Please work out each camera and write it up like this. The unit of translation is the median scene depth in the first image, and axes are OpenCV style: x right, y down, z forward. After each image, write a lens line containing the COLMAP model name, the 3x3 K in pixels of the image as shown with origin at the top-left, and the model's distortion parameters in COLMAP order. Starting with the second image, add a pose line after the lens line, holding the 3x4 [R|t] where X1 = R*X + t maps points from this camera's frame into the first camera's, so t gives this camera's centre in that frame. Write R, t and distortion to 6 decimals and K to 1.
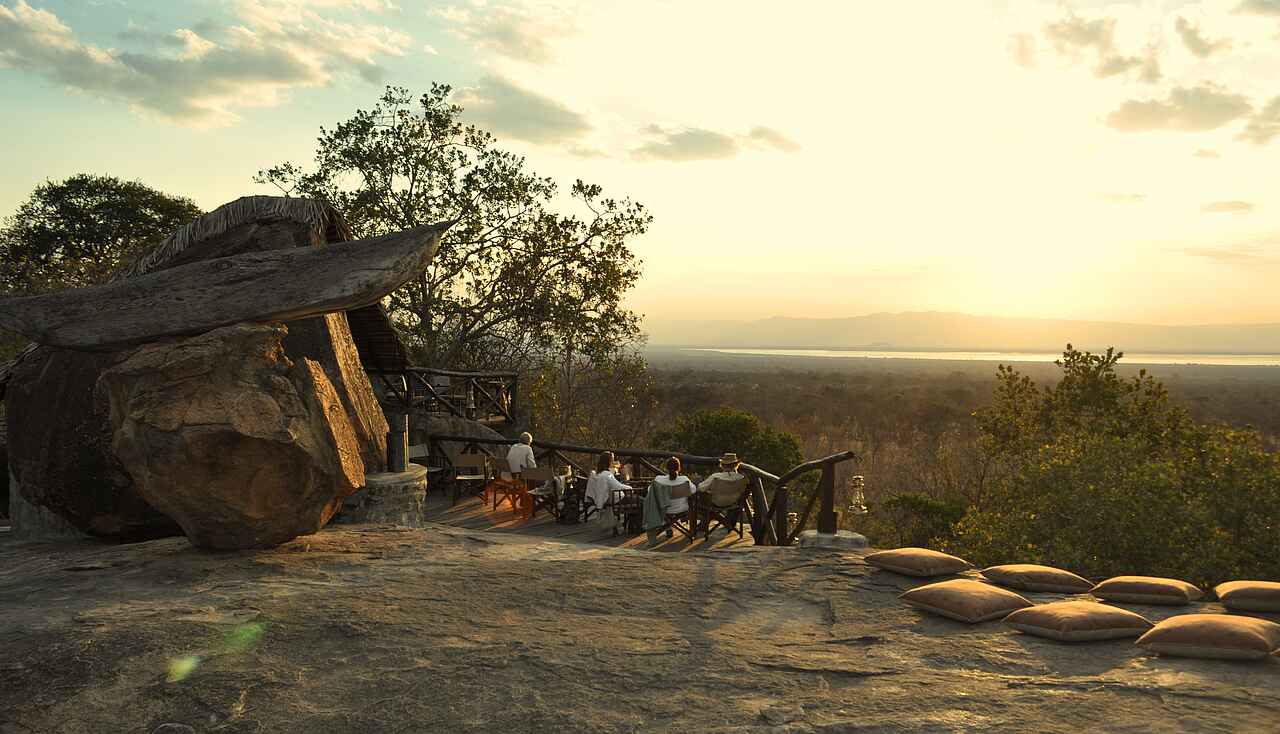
lens RADIAL K [[1051.0, 0, 634.3], [0, 1051.0, 394.3], [0, 0, 1]] dist [-0.074180, -0.009479]
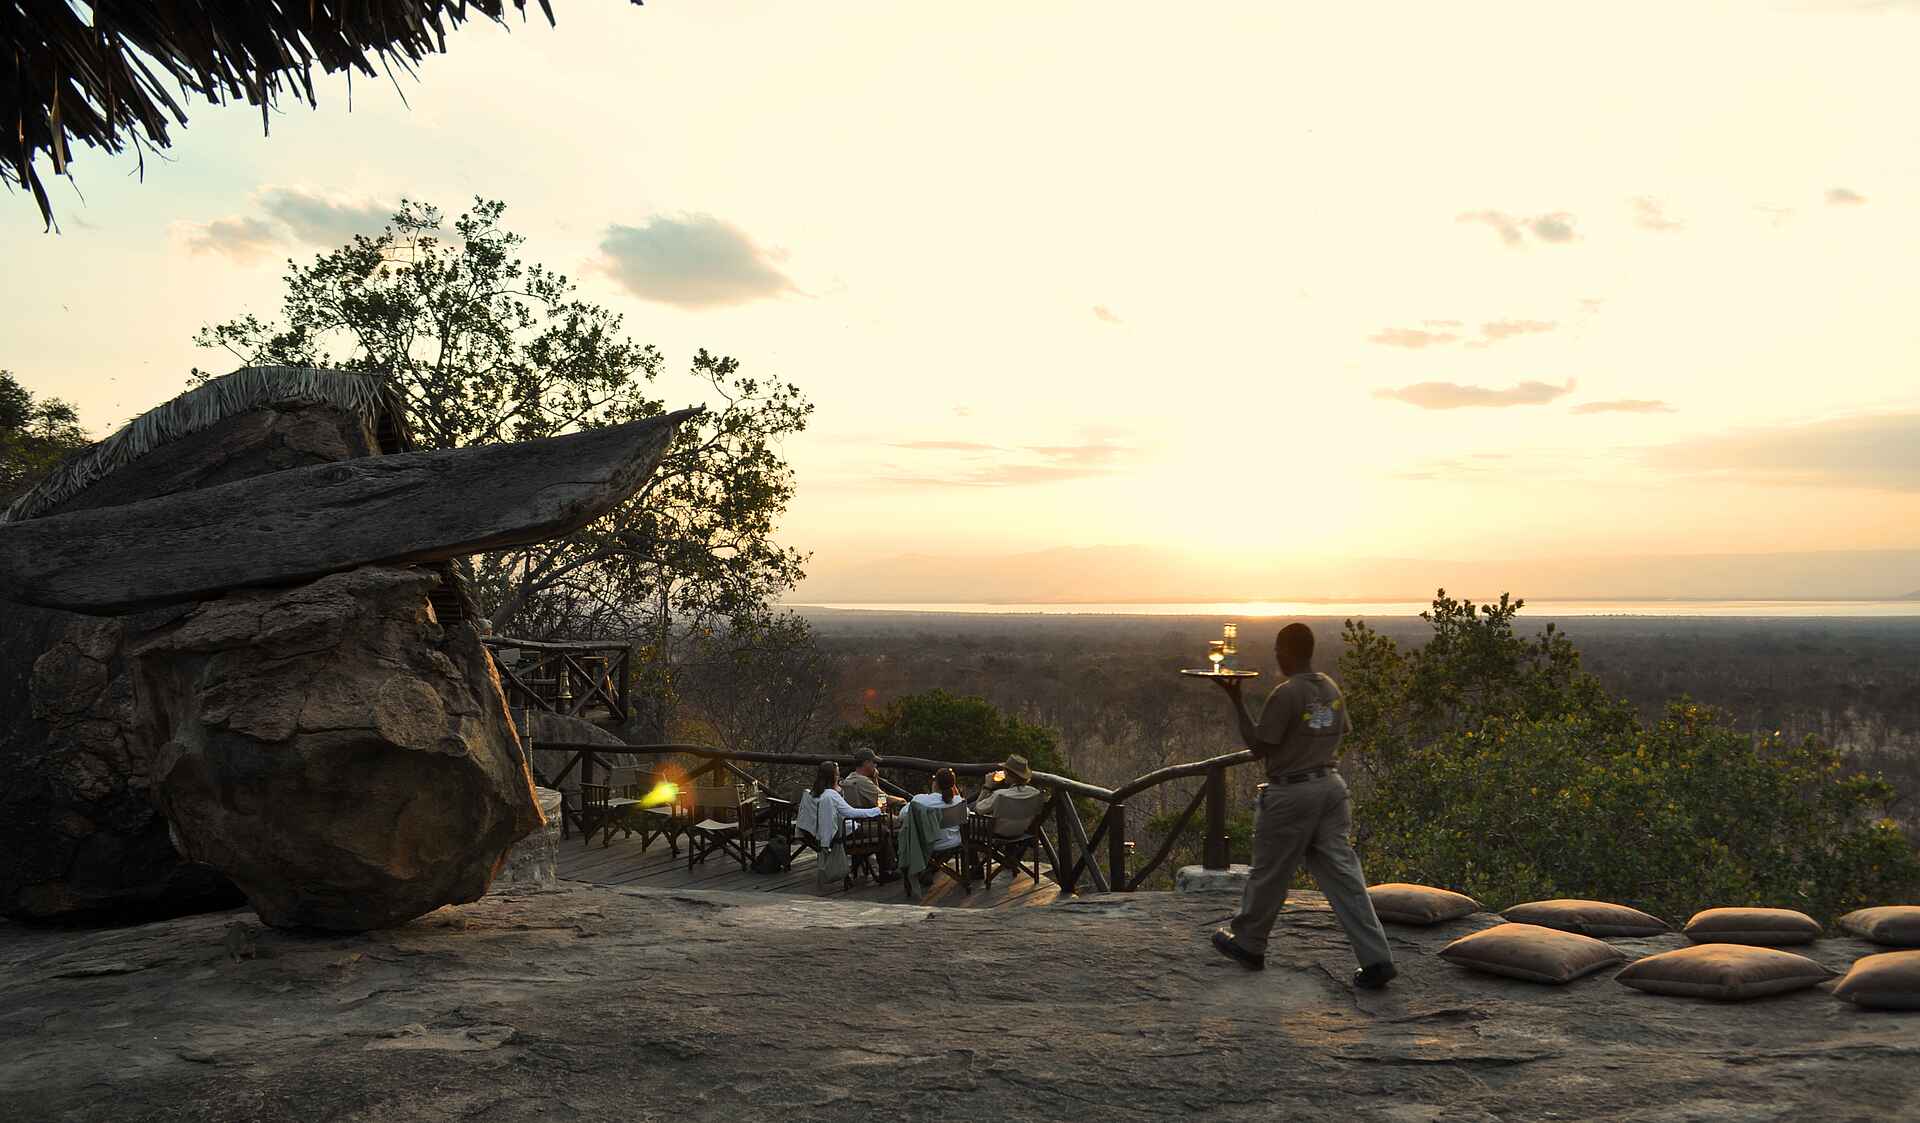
lens RADIAL K [[1578.8, 0, 964.6], [0, 1578.8, 580.2], [0, 0, 1]] dist [-0.077088, 0.008195]
pose [[0.985236, -0.008137, 0.171009, -0.113060], [0.018032, 0.998246, -0.056392, -0.000532], [-0.170250, 0.058643, 0.983654, 0.007436]]
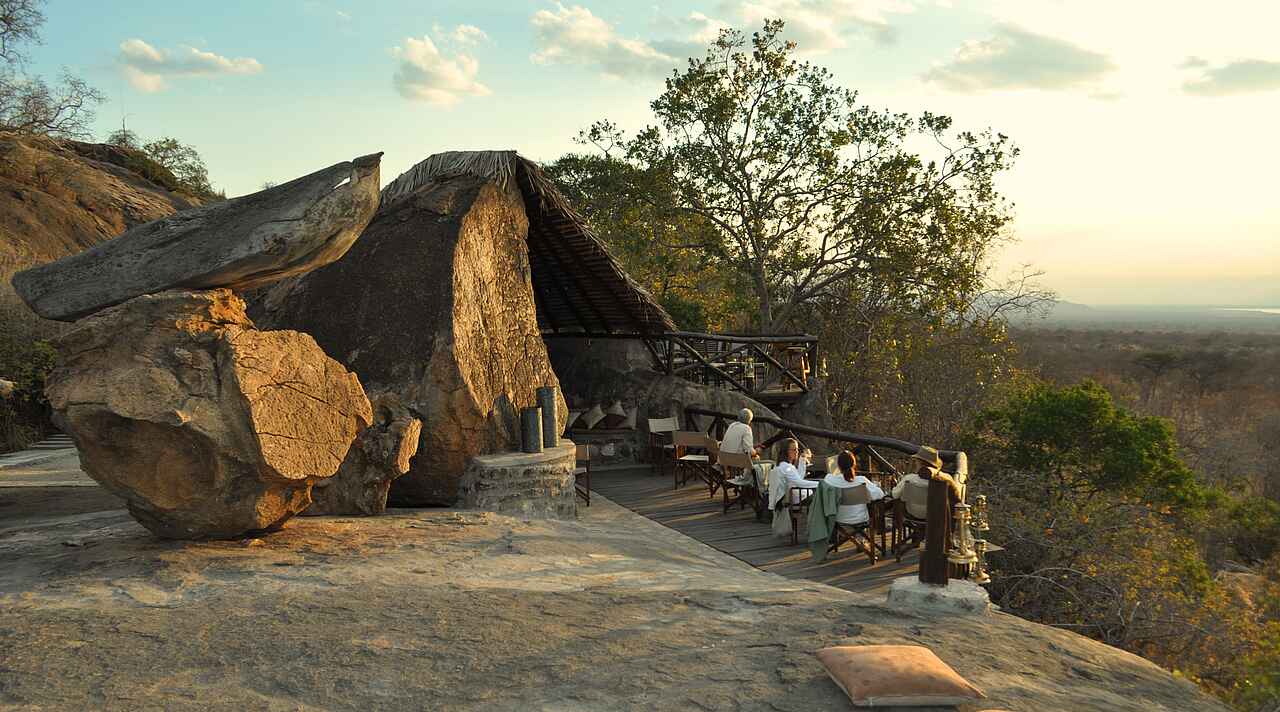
lens RADIAL K [[1034.7, 0, 614.3], [0, 1034.7, 413.0], [0, 0, 1]] dist [-0.090667, 0.012143]
pose [[0.879509, 0.034221, -0.474649, 0.231930], [-0.007462, 0.998280, 0.058147, -0.009875], [0.475823, -0.047599, 0.878252, 0.248987]]
